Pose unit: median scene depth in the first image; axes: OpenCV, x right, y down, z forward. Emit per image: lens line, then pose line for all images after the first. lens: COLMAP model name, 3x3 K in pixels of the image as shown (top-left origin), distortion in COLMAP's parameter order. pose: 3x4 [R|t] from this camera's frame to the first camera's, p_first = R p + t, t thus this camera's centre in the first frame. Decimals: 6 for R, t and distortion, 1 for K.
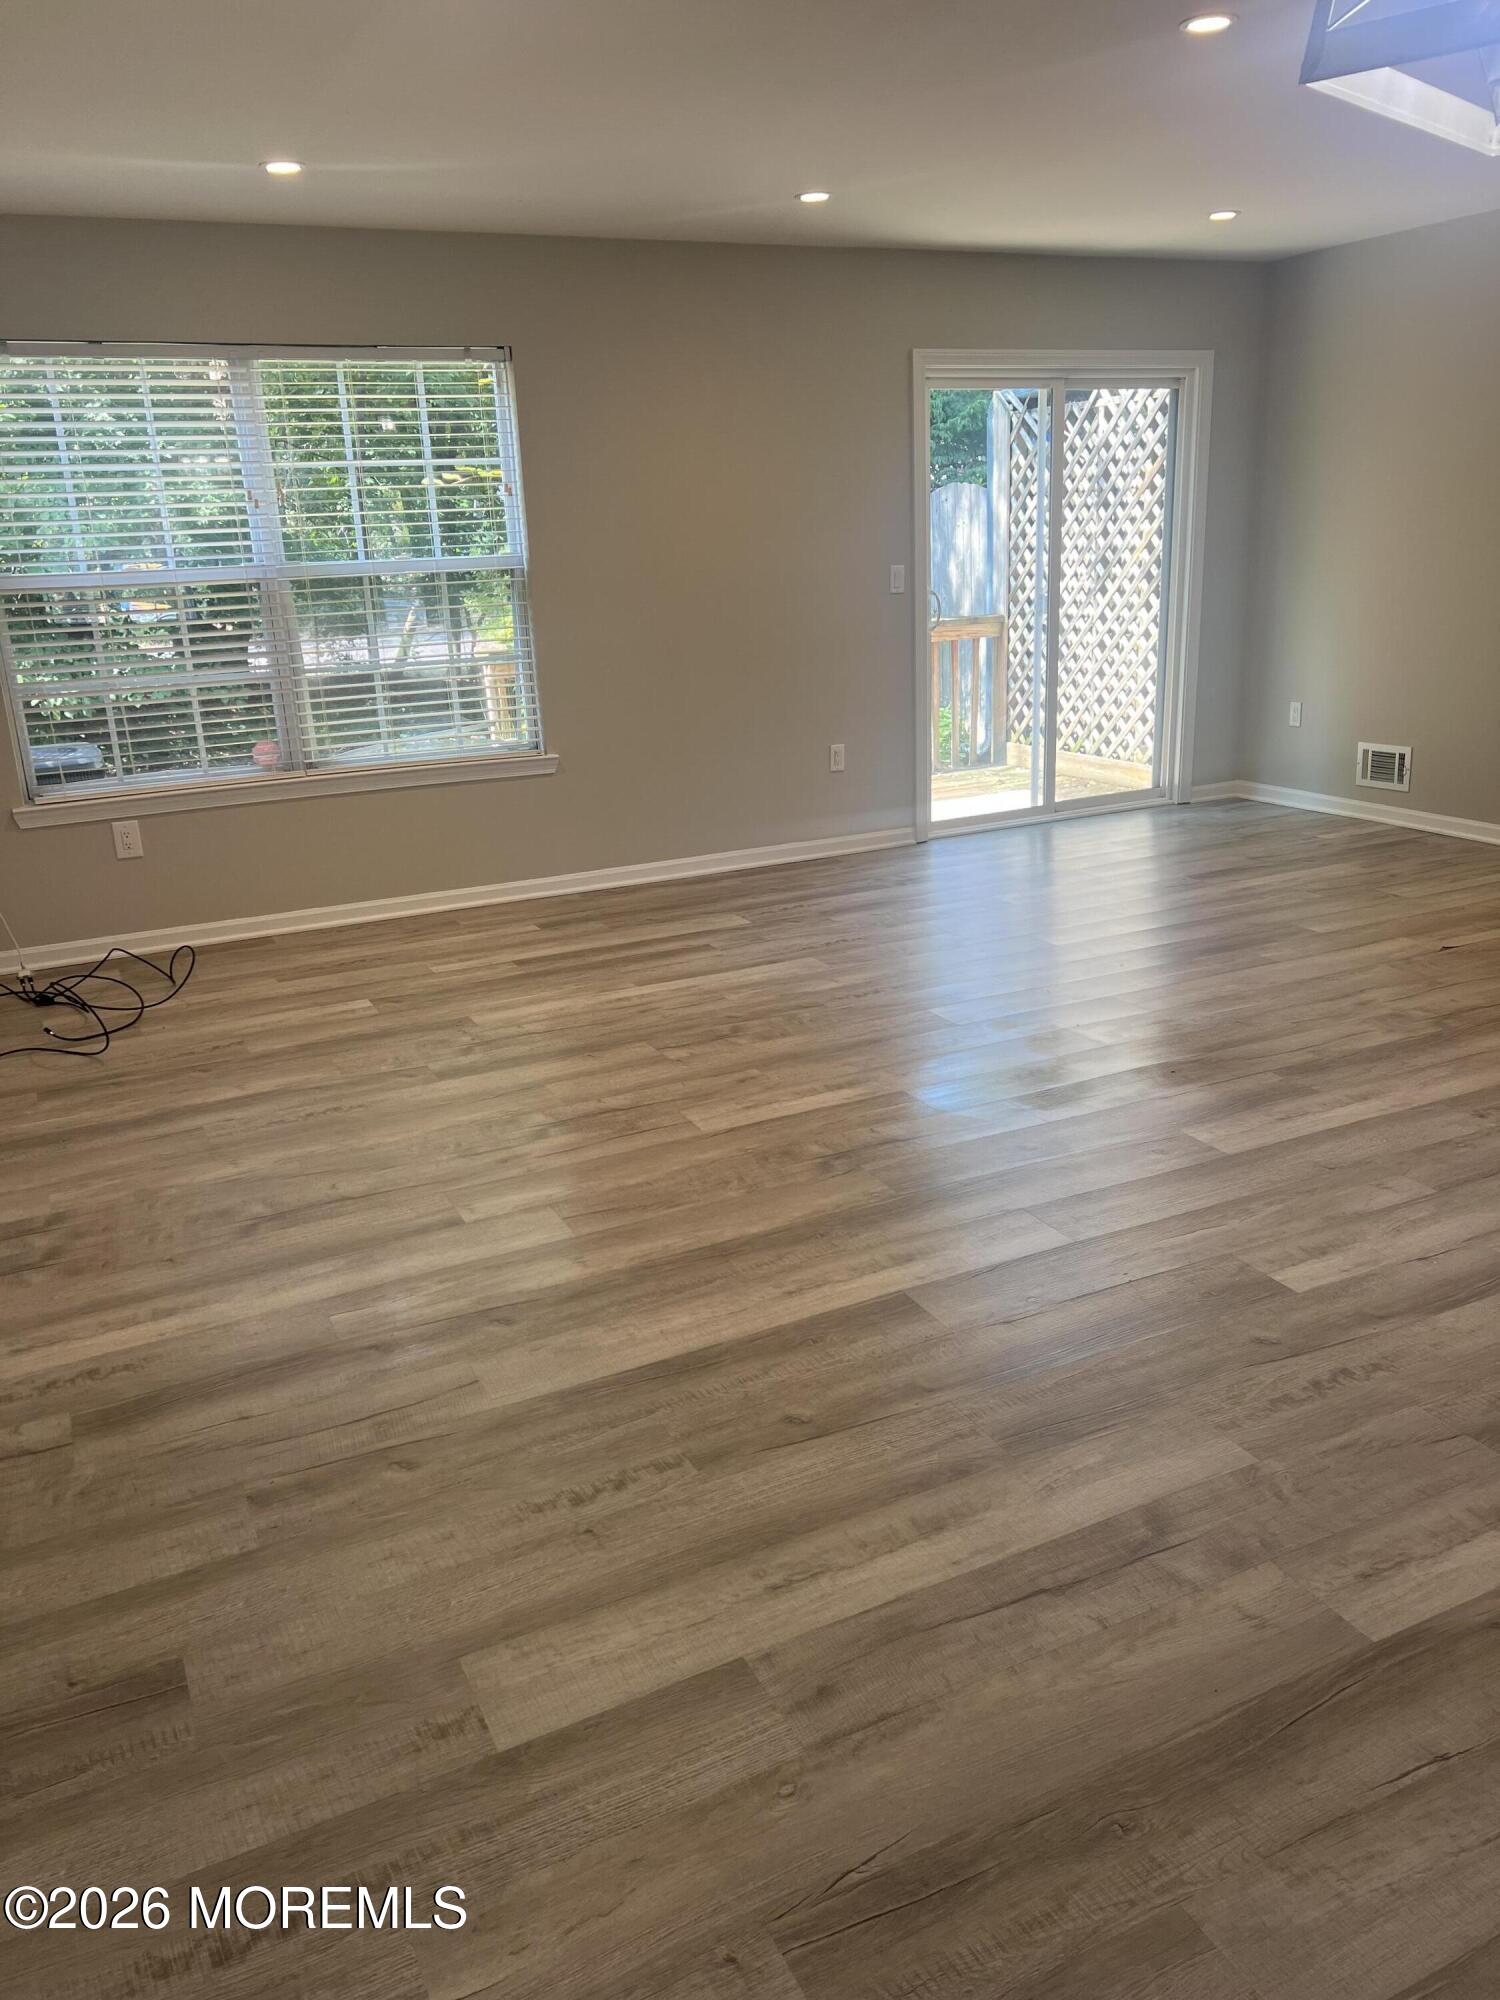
lens RADIAL K [[1516.6, 0, 752.6], [0, 1516.6, 973.0], [0, 0, 1]] dist [0.094211, -0.125128]
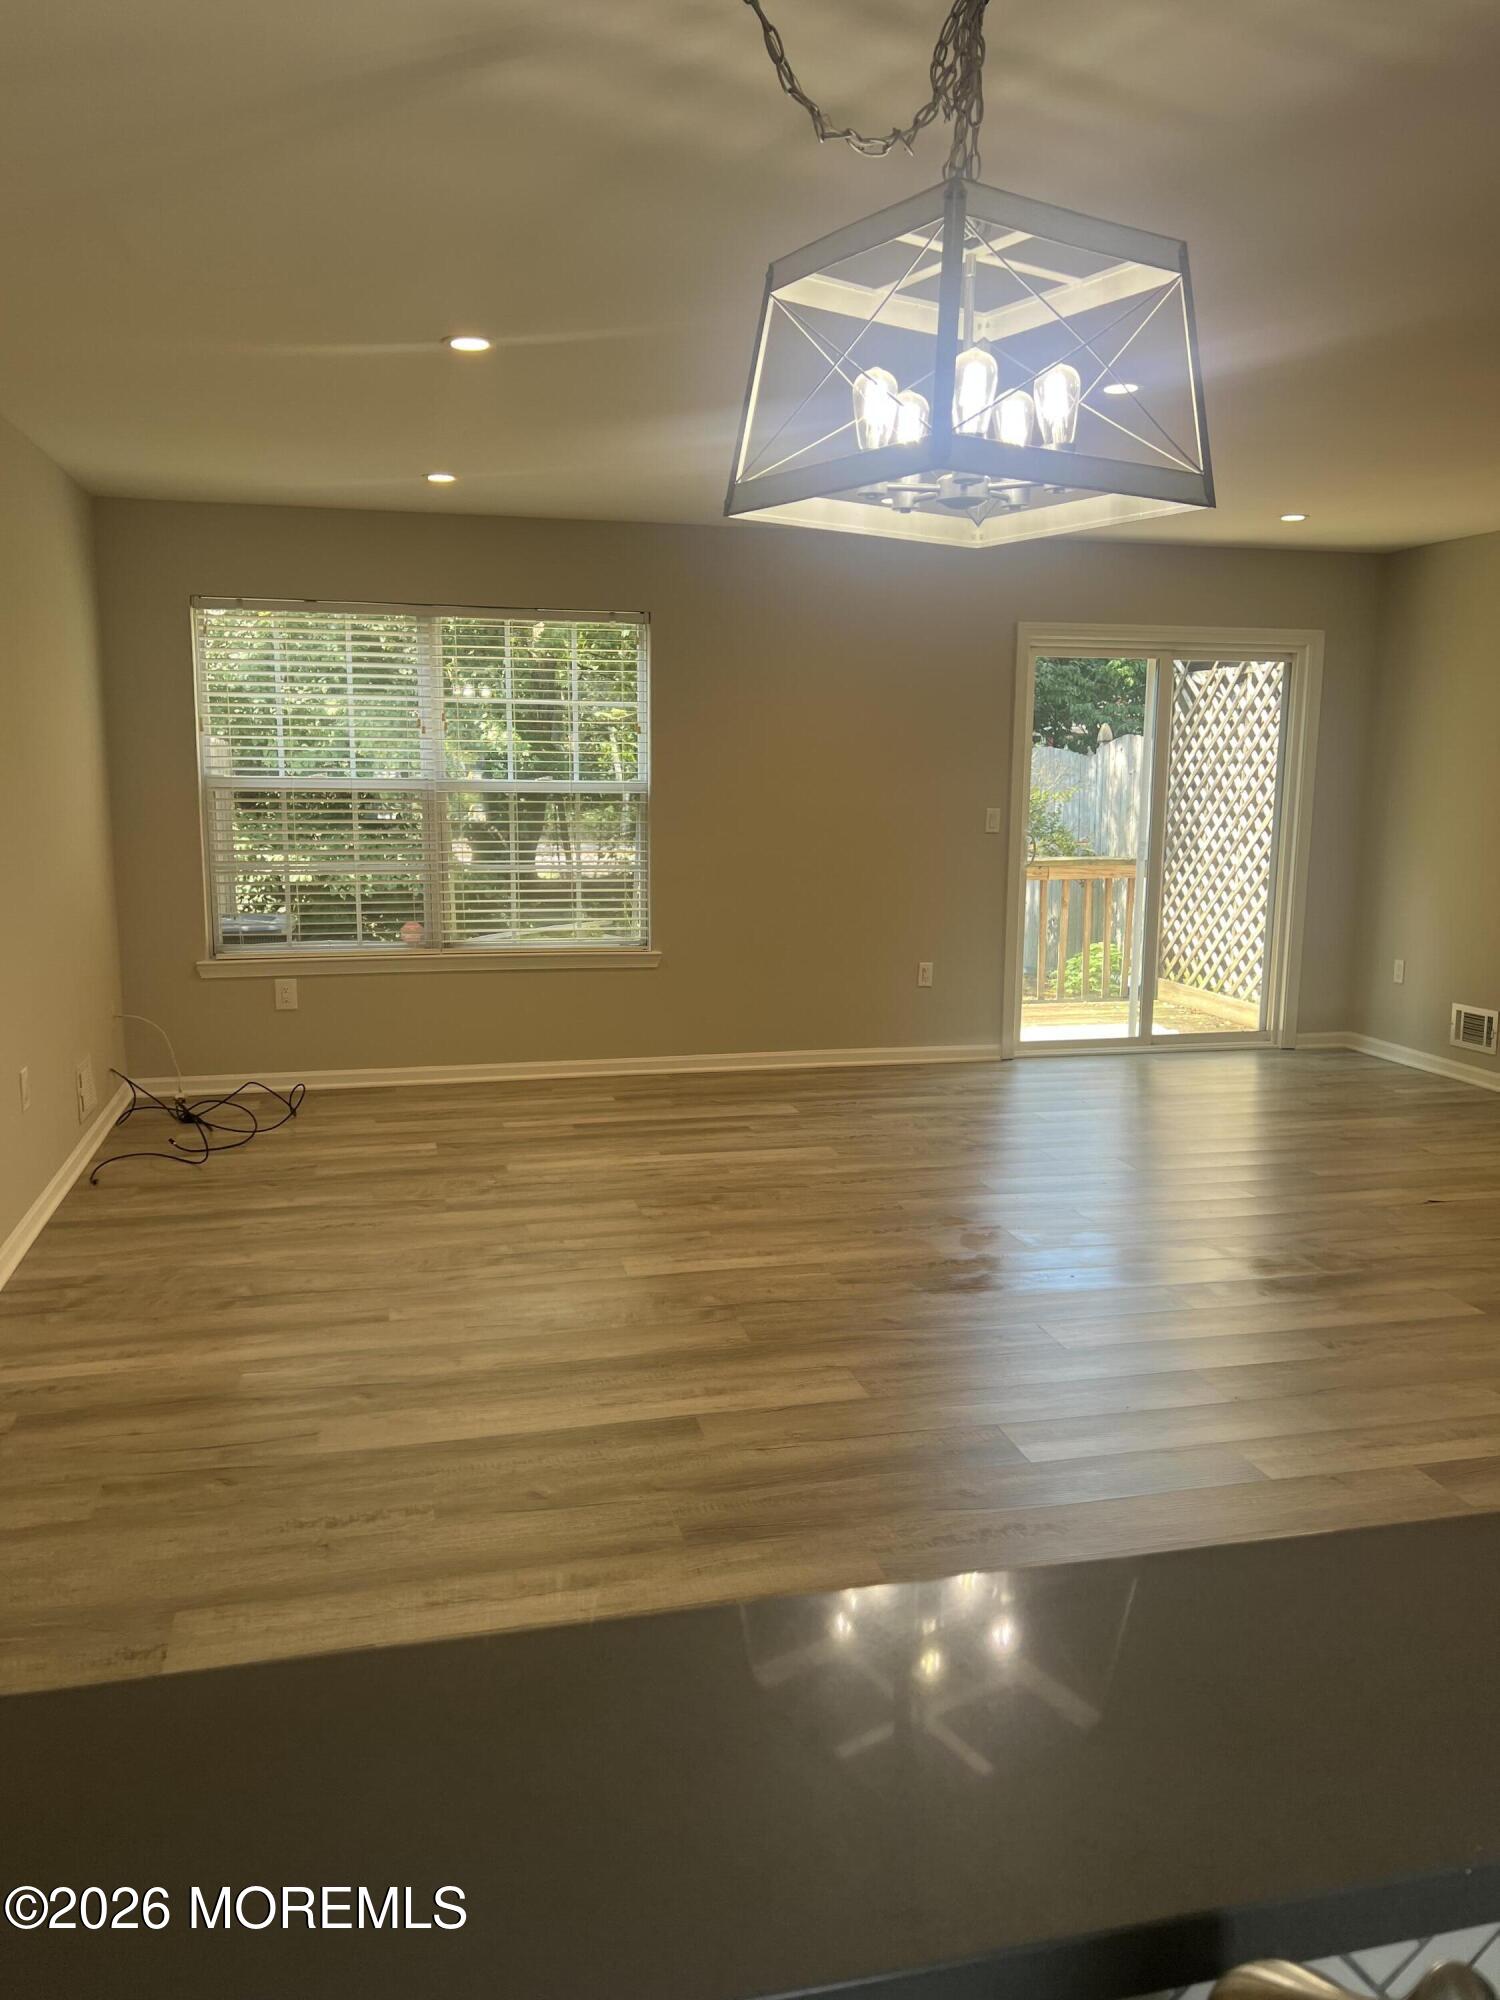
lens RADIAL K [[1535.3, 0, 808.6], [0, 1535.3, 997.7], [0, 0, 1]] dist [0.146266, -0.251364]
pose [[0.976952, 0.081385, -0.197337, 0.240398], [-0.105167, 0.987992, -0.113185, 0.010847], [0.185756, 0.131330, 0.973780, -0.114271]]
